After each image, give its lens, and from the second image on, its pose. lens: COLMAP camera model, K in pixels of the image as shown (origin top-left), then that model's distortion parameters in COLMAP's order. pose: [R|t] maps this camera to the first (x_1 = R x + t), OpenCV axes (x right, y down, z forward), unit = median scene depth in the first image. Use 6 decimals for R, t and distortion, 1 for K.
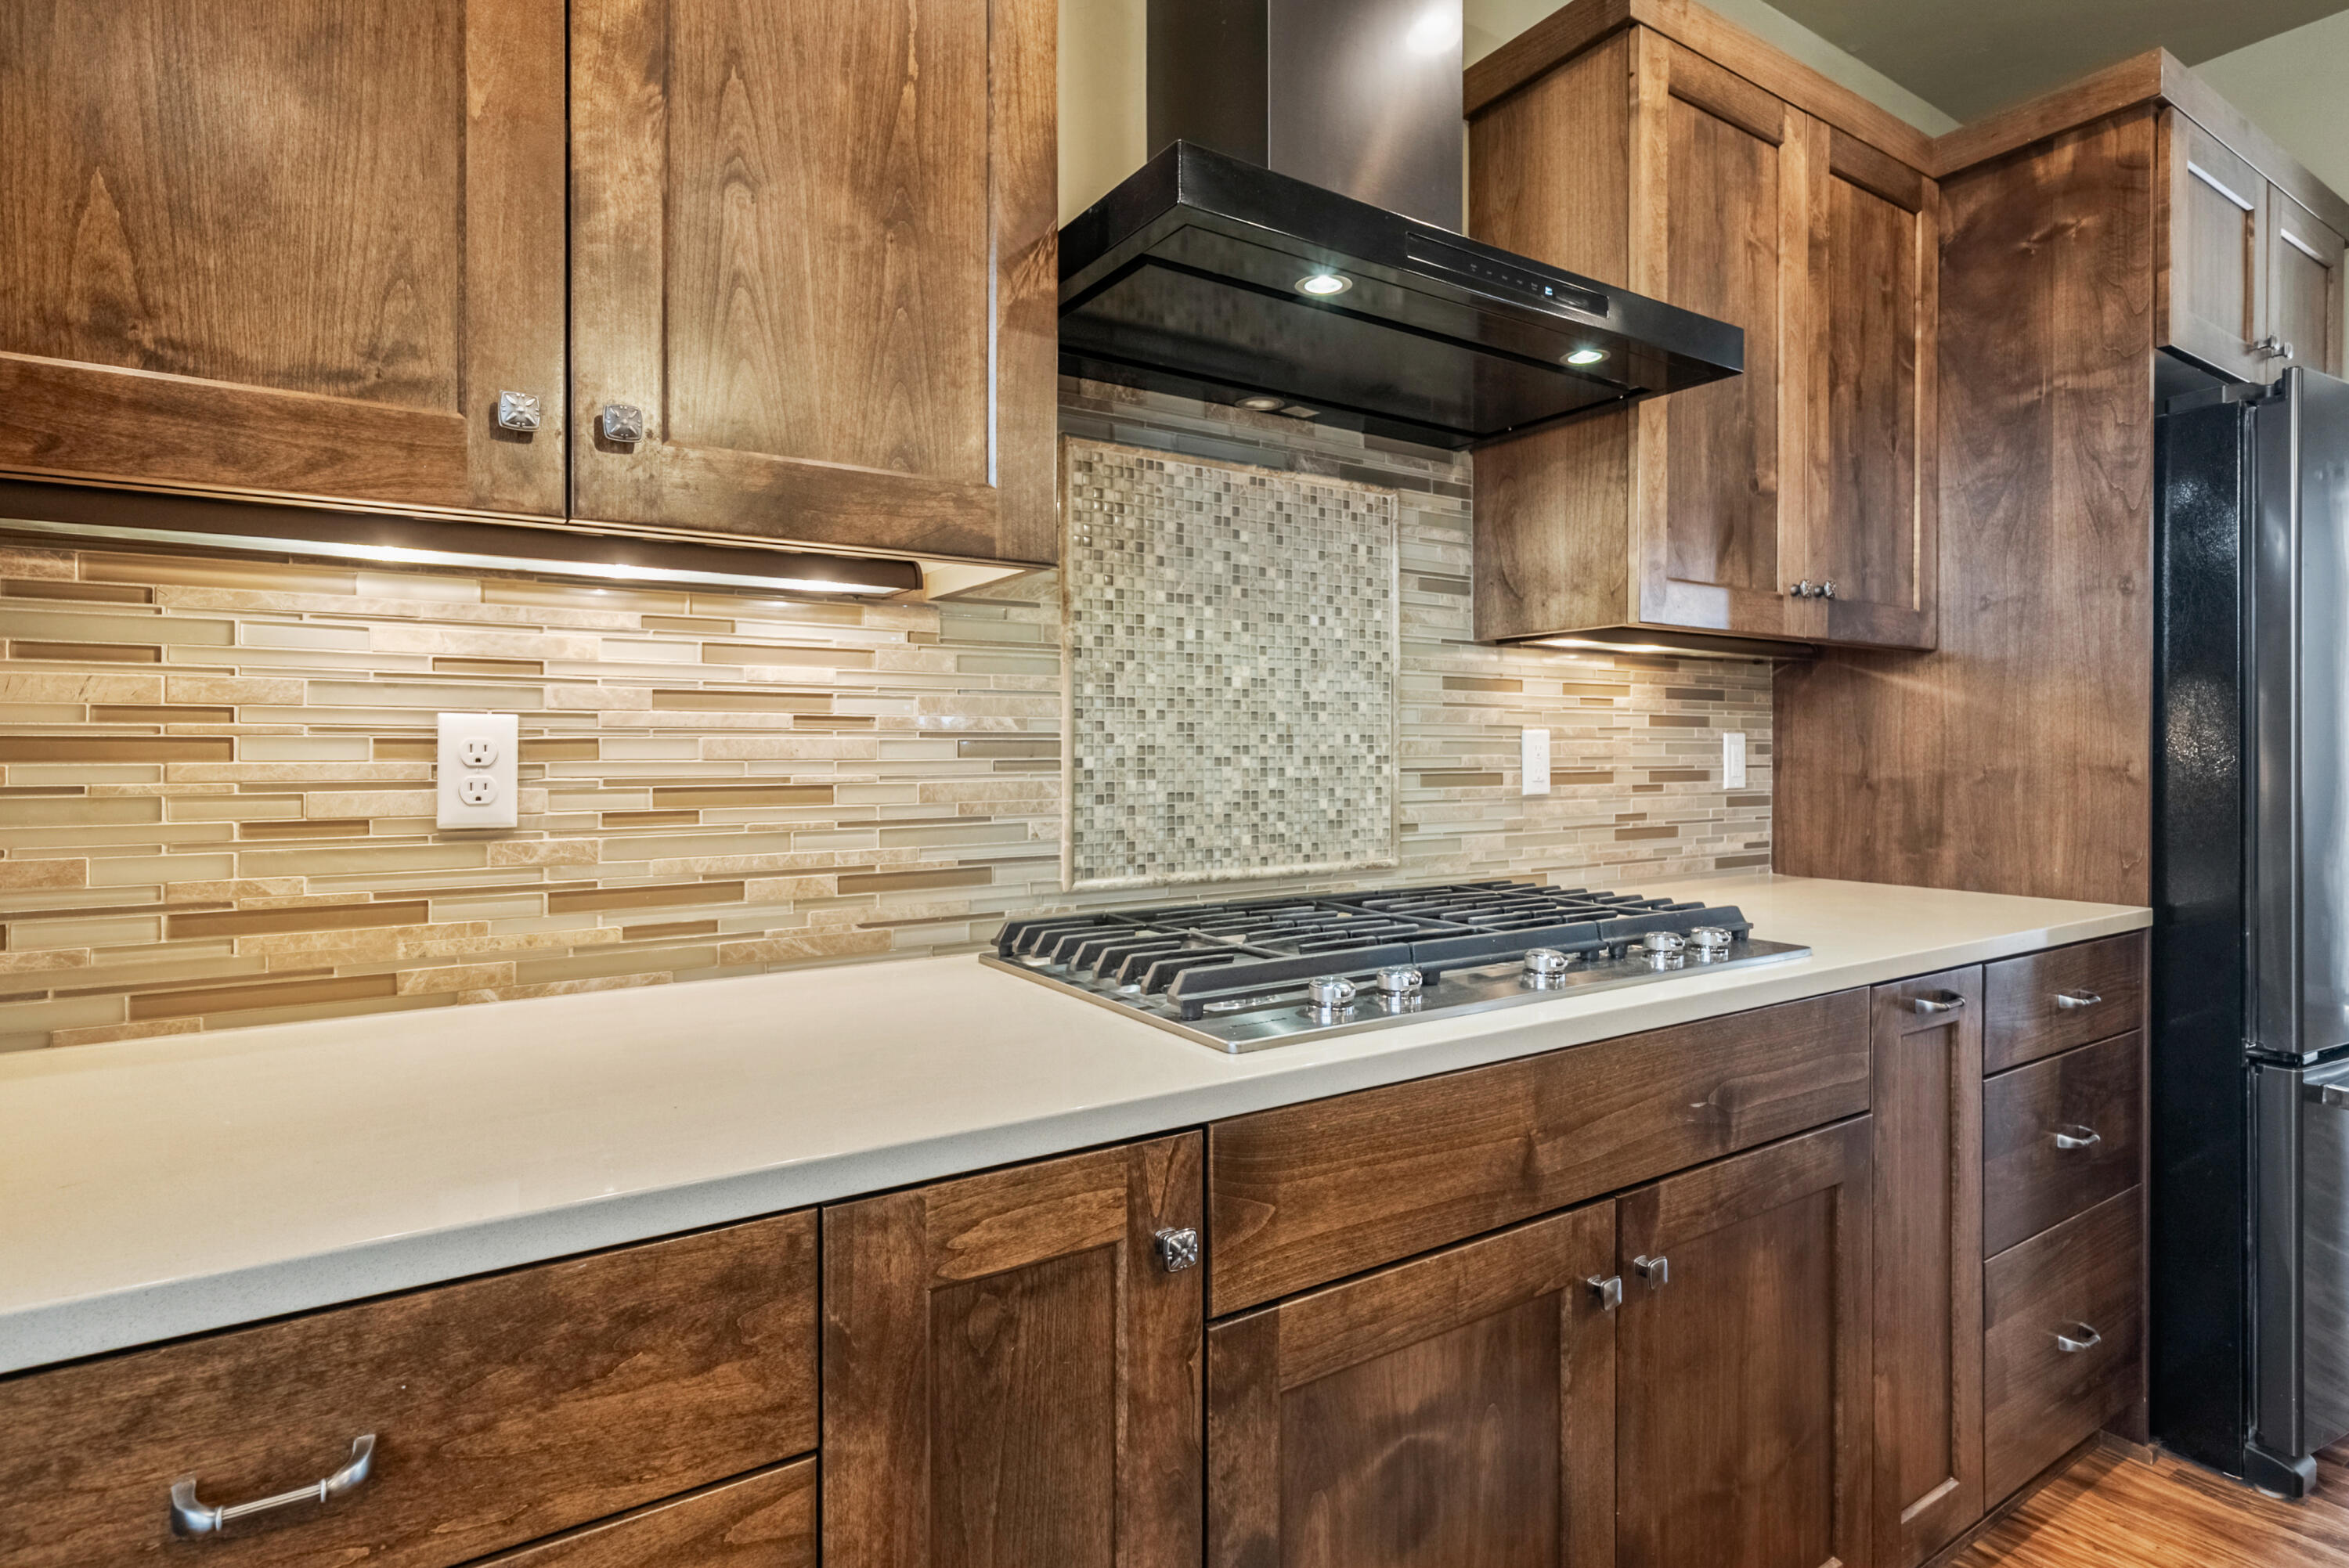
lens RADIAL K [[1187.9, 0, 1158.4], [0, 1187.9, 755.4], [0, 0, 1]] dist [0.003136, -0.000103]
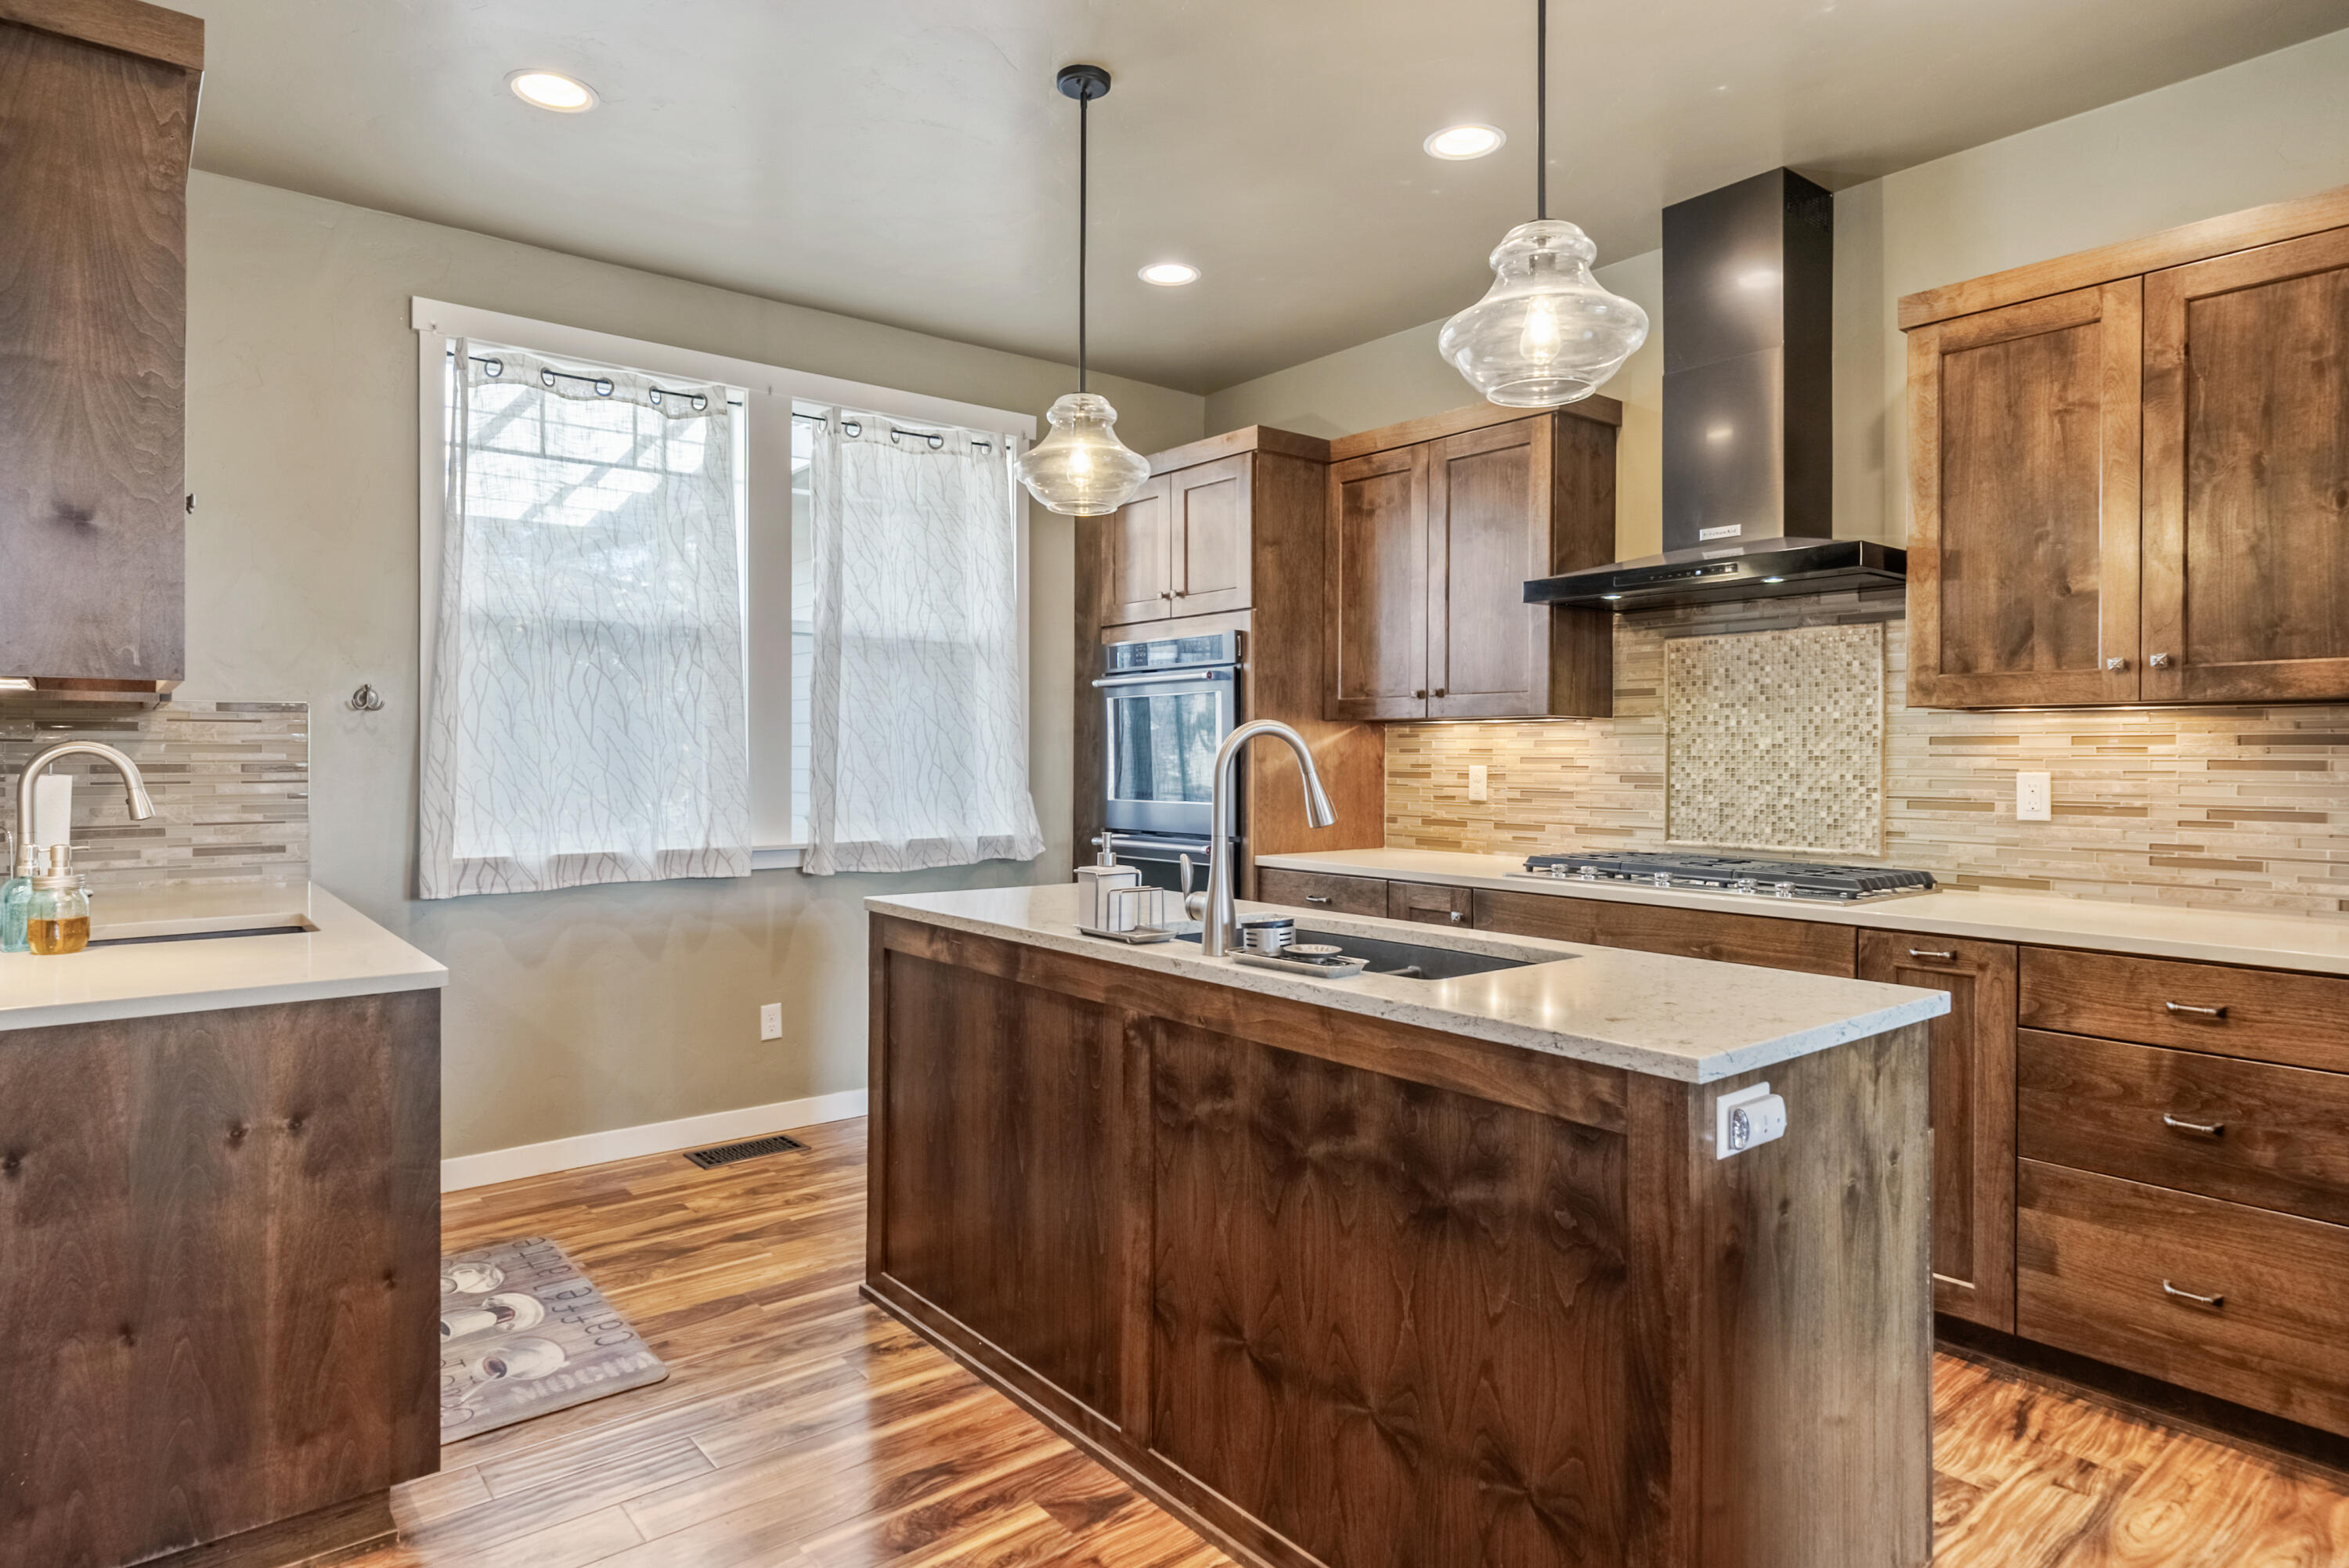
lens RADIAL K [[1307.6, 0, 1171.8], [0, 1307.6, 769.7], [0, 0, 1]] dist [-0.003535, 0.000084]
pose [[0.105957, 0.012538, -0.994292, 2.024753], [-0.007535, 0.999902, 0.011806, -0.041866], [0.994342, 0.006241, 0.106041, -0.155479]]
